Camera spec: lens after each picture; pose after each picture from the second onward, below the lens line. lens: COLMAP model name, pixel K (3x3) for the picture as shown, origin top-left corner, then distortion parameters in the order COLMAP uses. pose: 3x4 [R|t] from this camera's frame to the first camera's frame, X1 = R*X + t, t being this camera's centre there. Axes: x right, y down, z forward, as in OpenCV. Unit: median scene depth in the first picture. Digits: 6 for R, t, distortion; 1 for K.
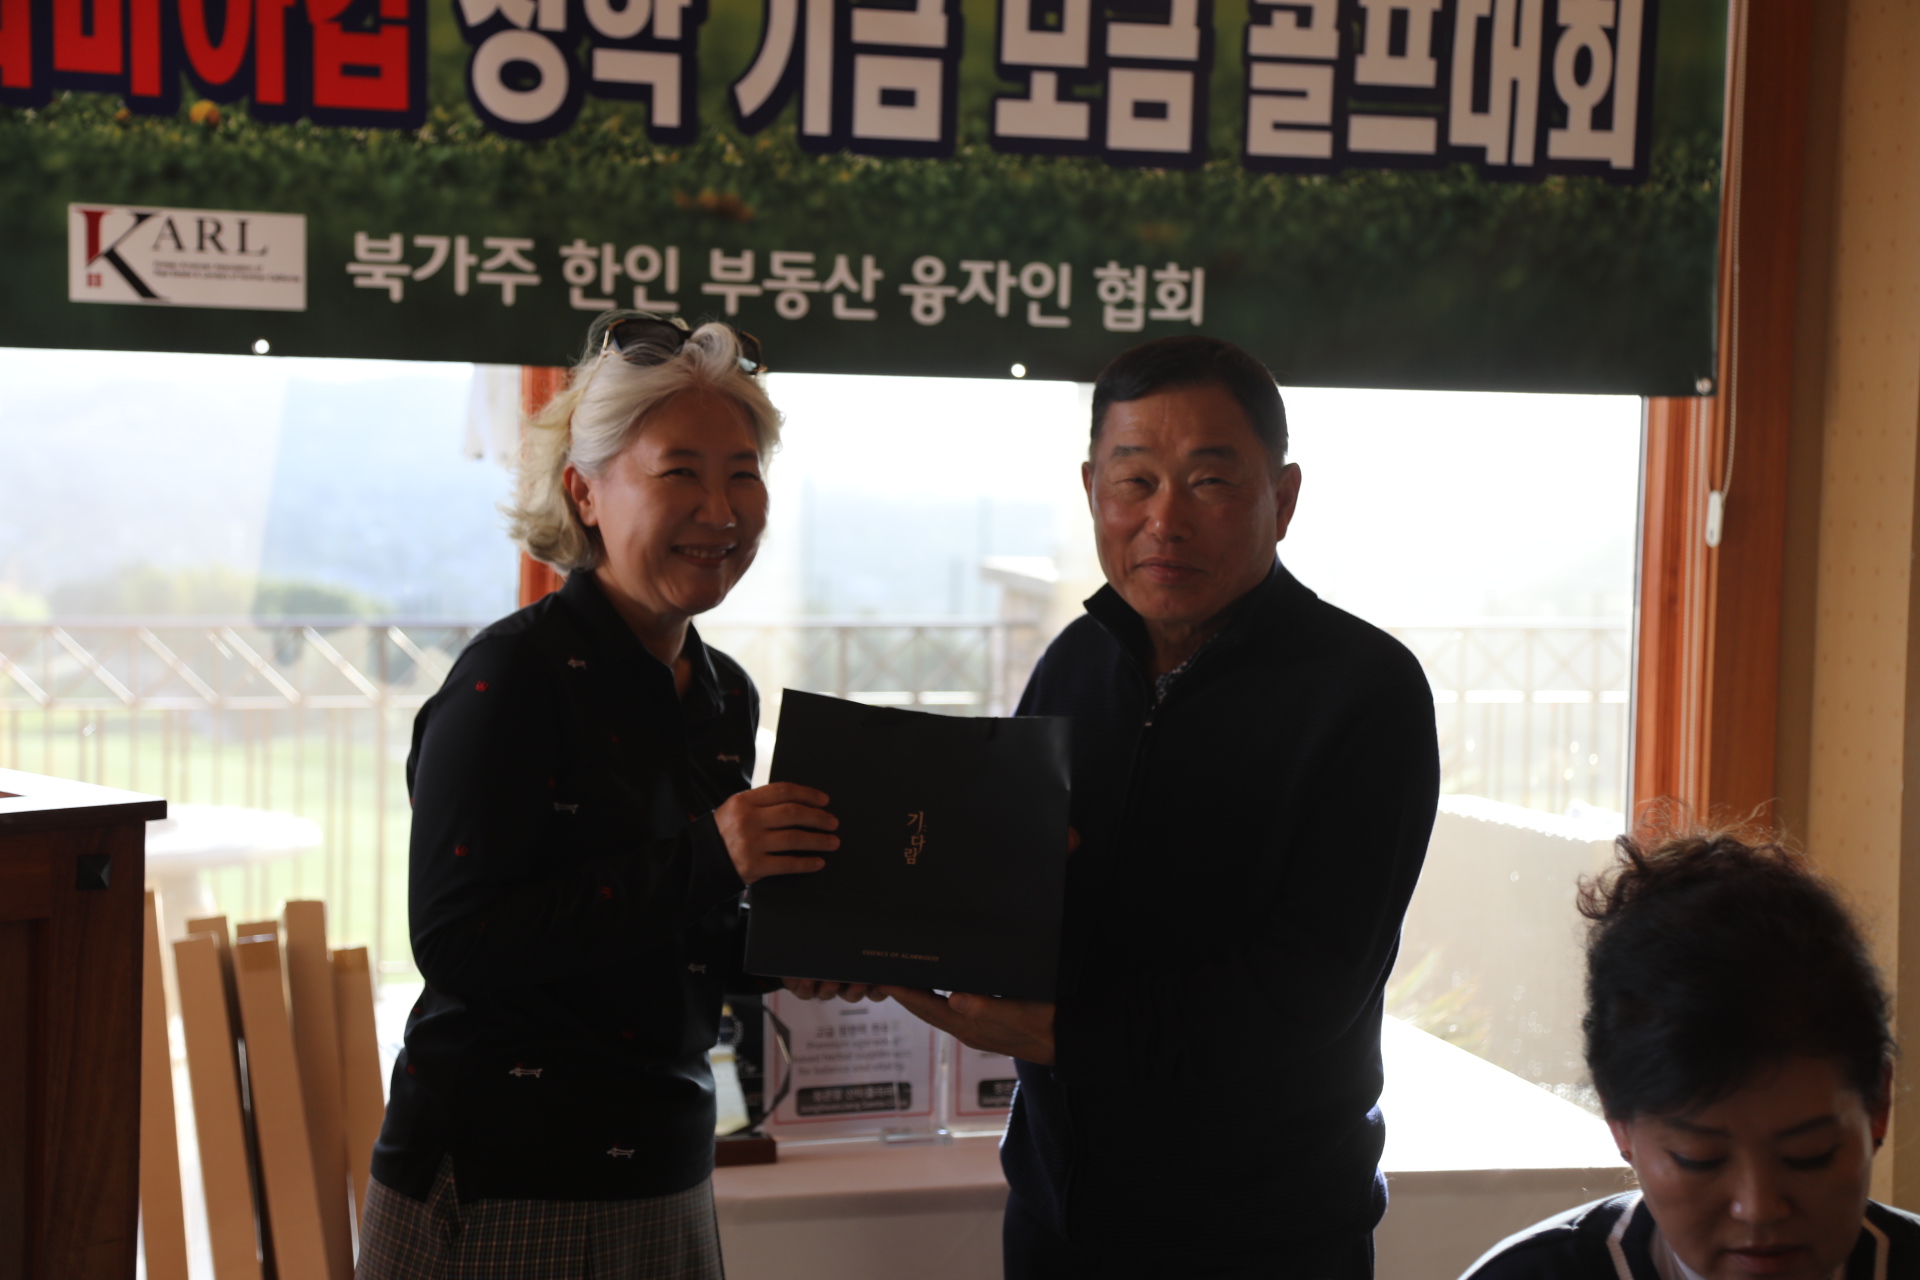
lens RADIAL K [[3325.5, 0, 963.7], [0, 3325.5, 648.6], [0, 0, 1]] dist [0.286141, 0.142883]
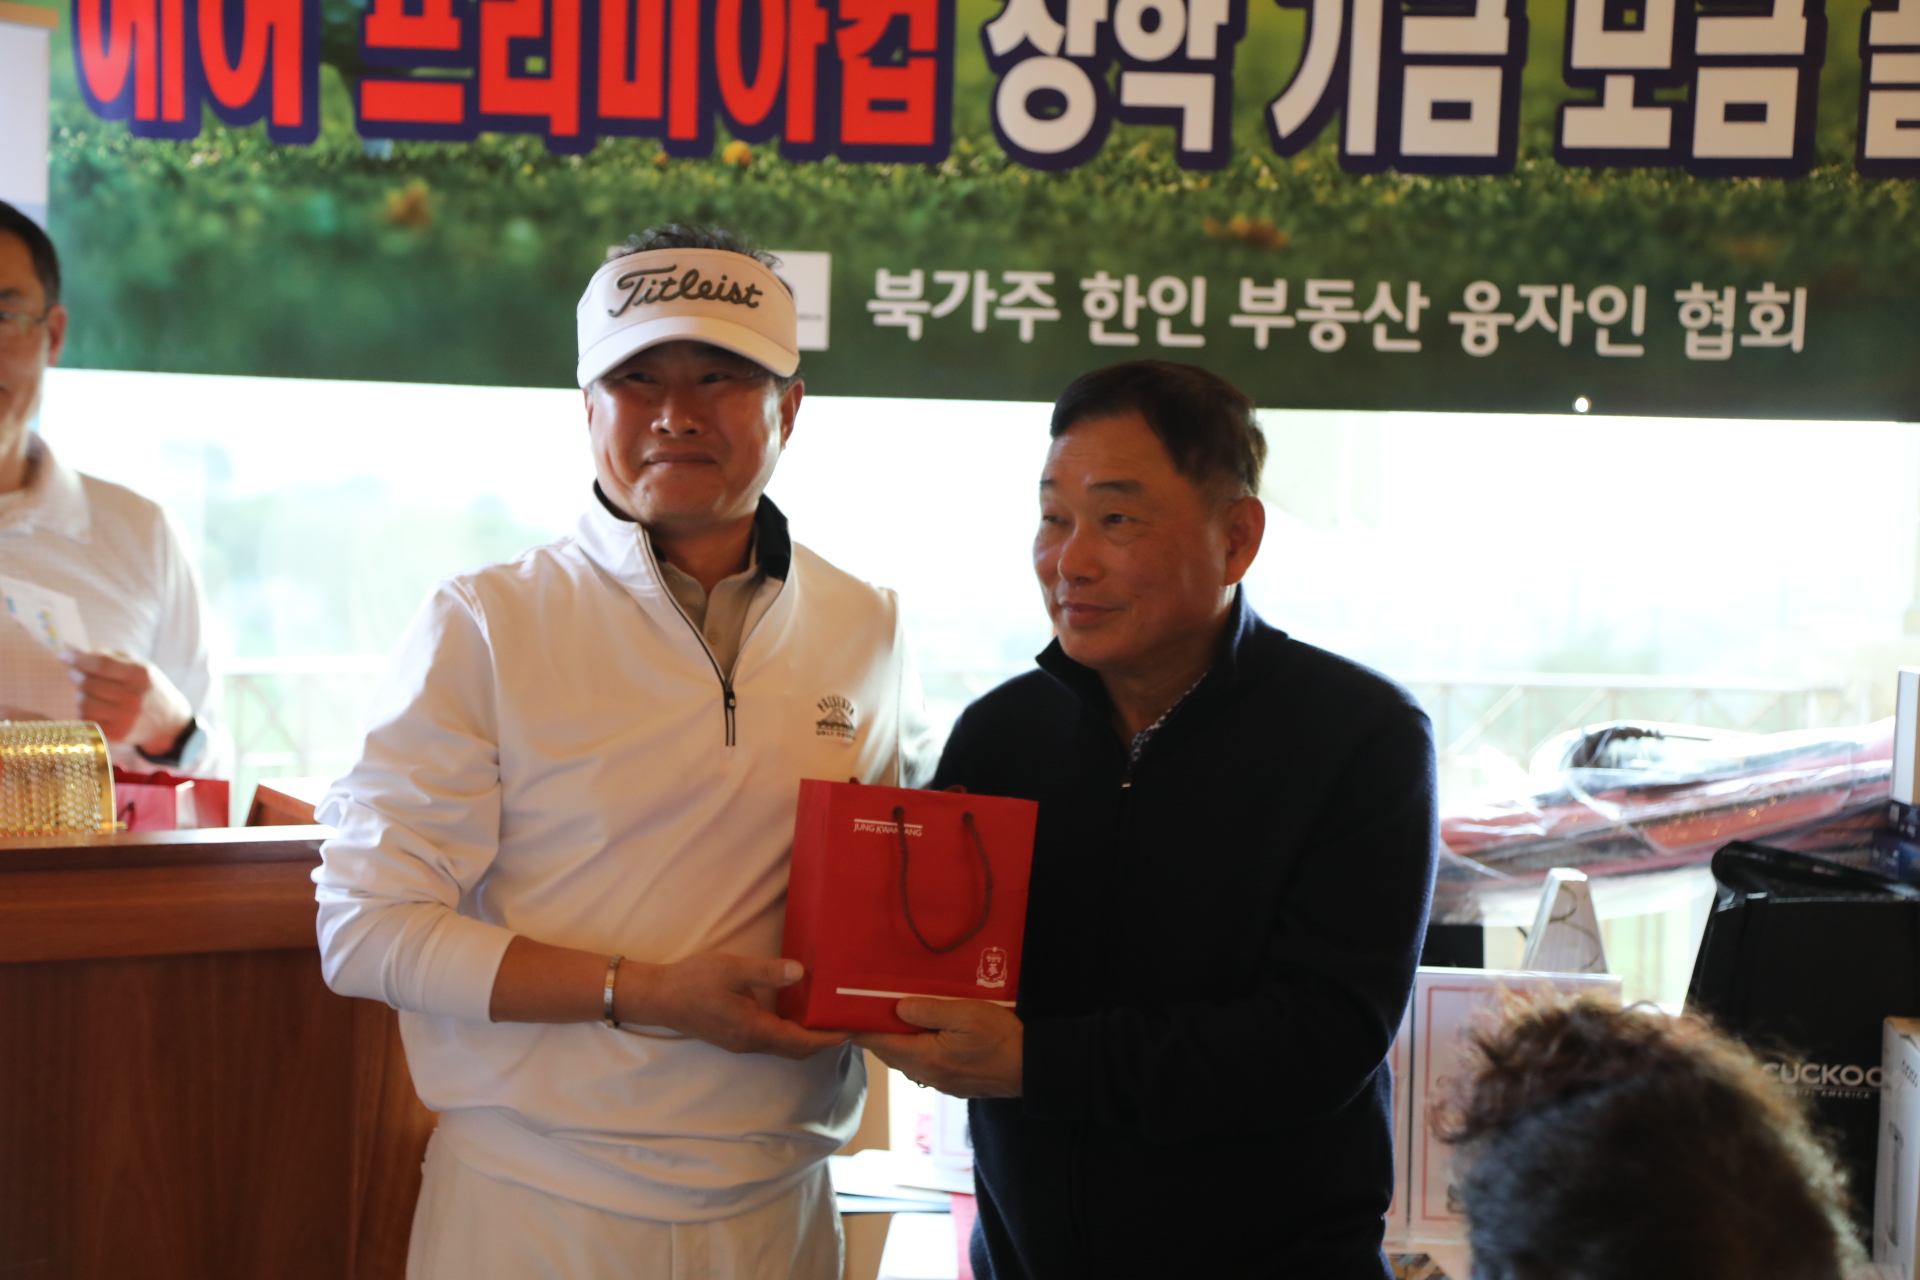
lens RADIAL K [[3432.8, 0, 967.9], [0, 3432.8, 645.9], [0, 0, 1]] dist [0.366759, -0.118928]
pose [[0.955902, 0.019606, -0.293032, 0.138534], [-0.025310, 0.999557, -0.015687, 0.001446], [0.292595, 0.022412, 0.955974, 0.046887]]
